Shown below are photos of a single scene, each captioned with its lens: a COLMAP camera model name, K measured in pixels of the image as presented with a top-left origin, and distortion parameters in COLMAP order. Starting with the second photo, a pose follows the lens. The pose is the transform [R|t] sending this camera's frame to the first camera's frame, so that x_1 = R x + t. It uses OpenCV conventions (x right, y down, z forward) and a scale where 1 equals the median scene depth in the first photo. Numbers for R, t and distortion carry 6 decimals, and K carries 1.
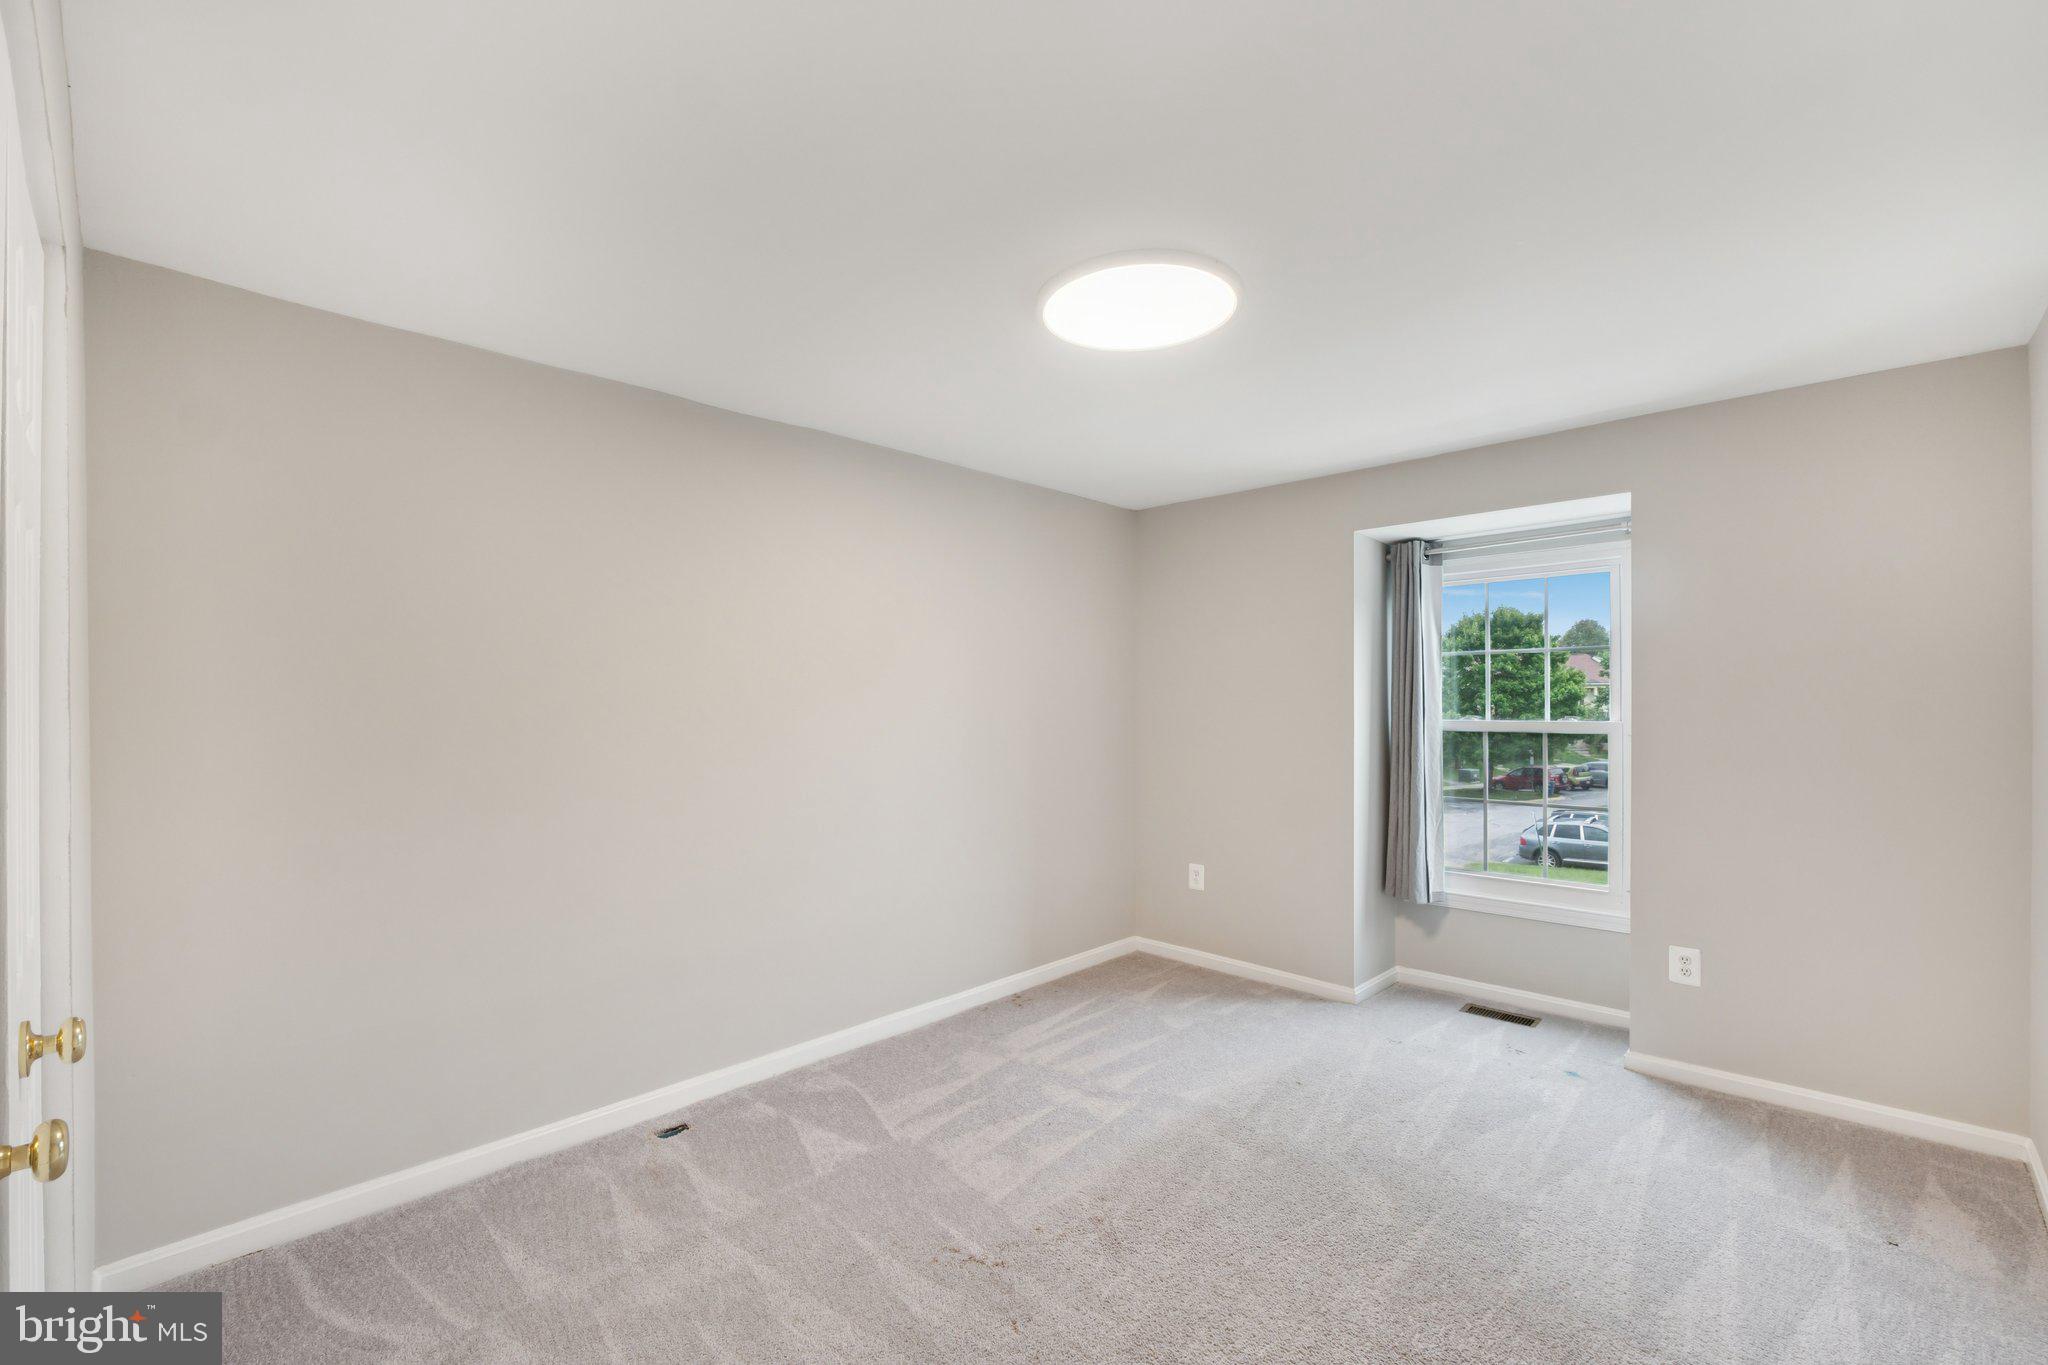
lens RADIAL K [[873.2, 0, 1033.7], [0, 873.2, 689.6], [0, 0, 1]] dist [-0.006348, 0.000345]
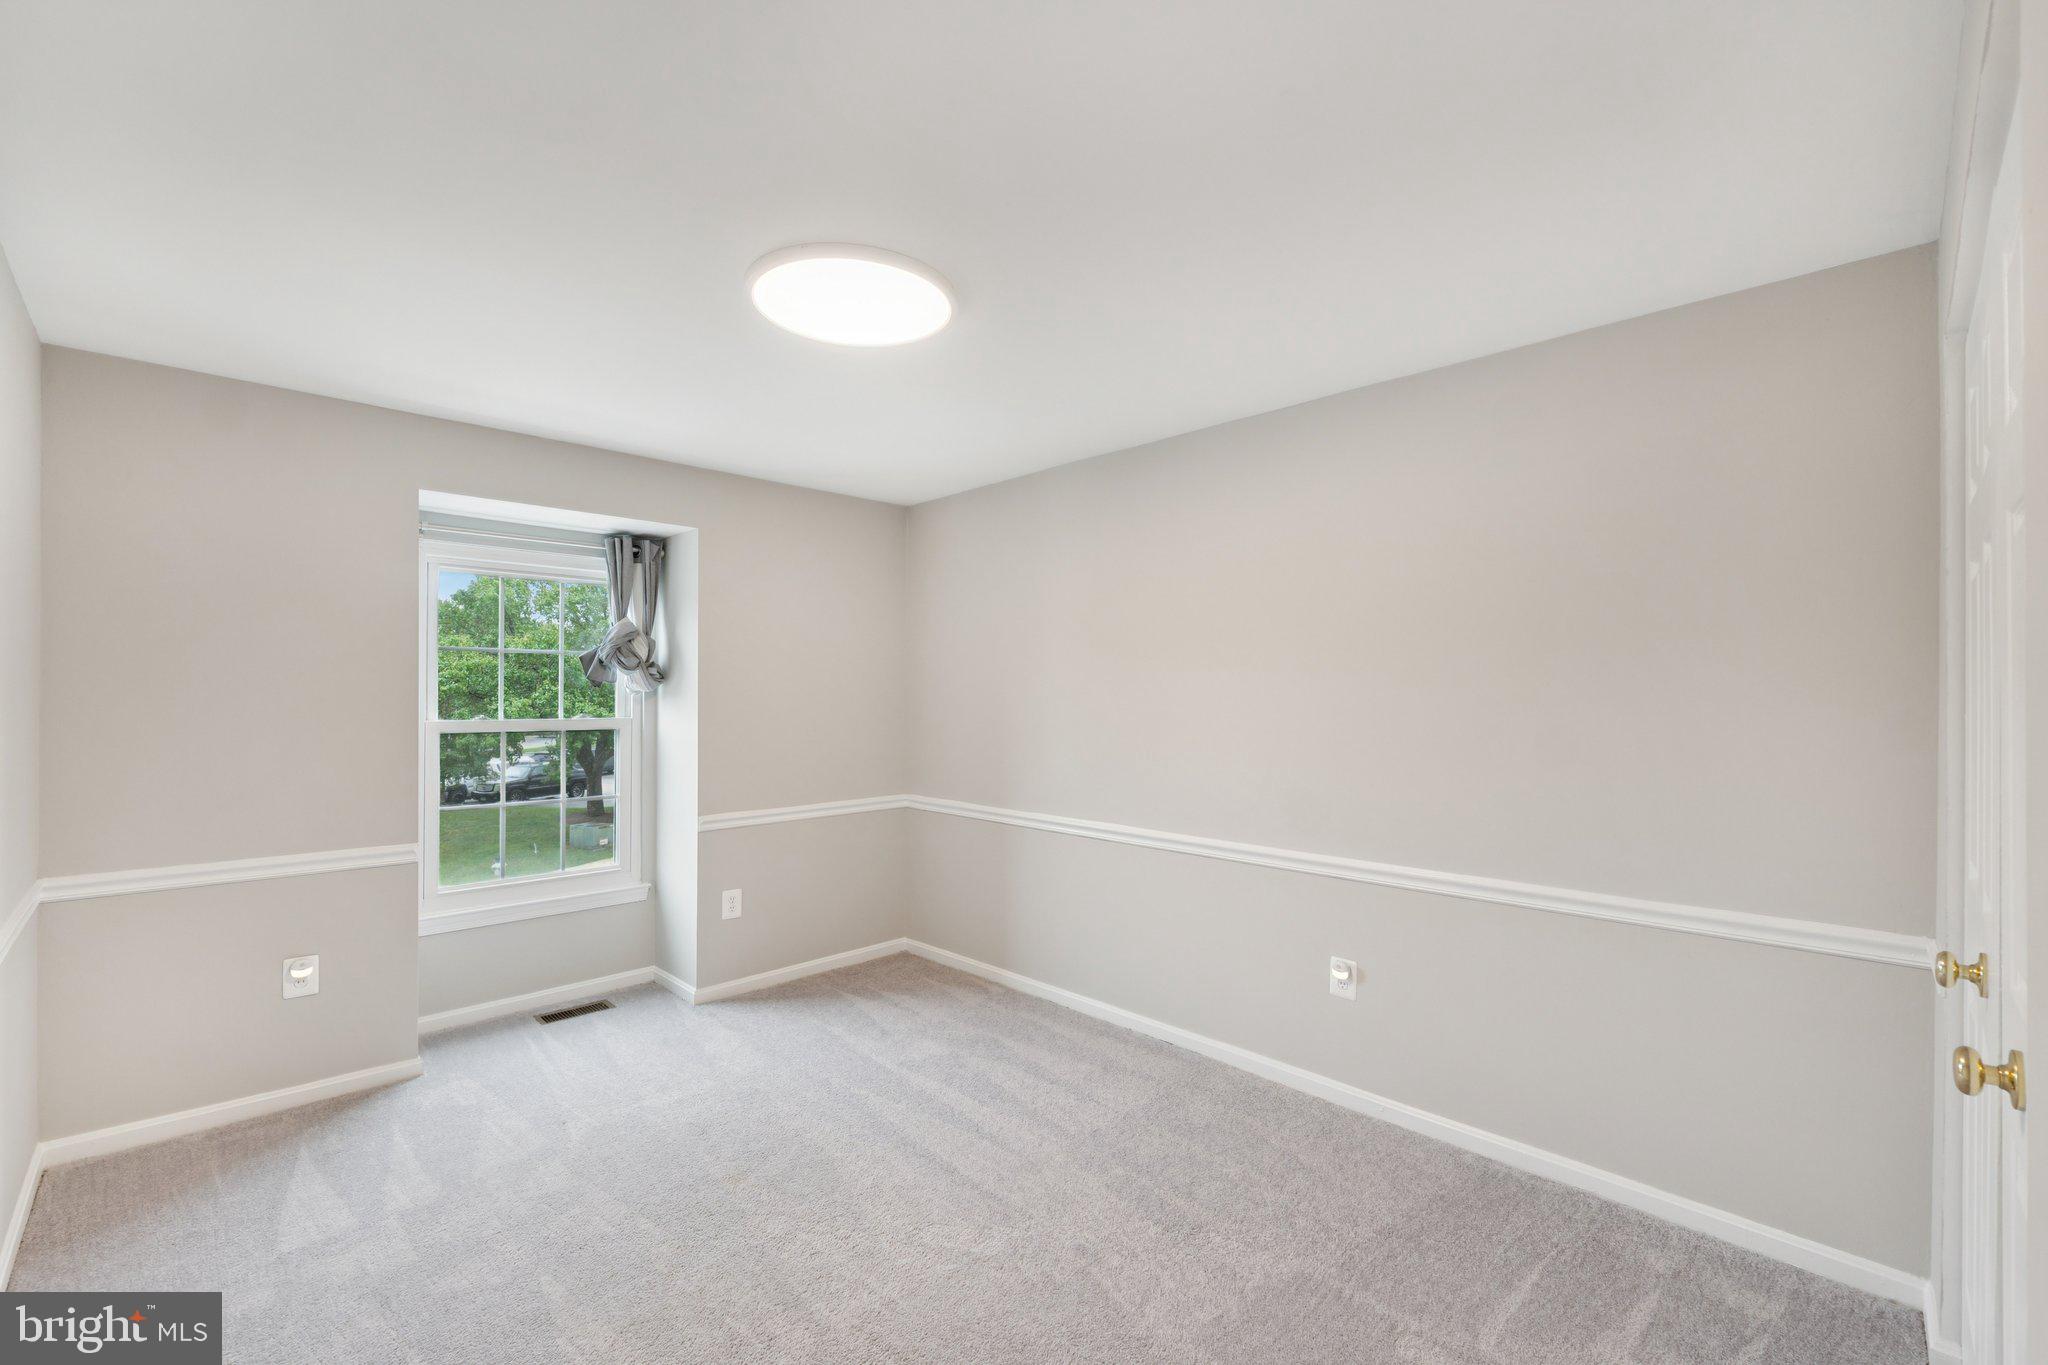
lens RADIAL K [[873.2, 0, 1033.7], [0, 873.2, 689.6], [0, 0, 1]] dist [-0.006348, 0.000345]
pose [[0.036238, 0.000768, 0.999343, -0.461382], [-0.009539, 0.999954, -0.000422, -0.004911], [-0.999298, -0.009517, 0.036243, 0.439262]]
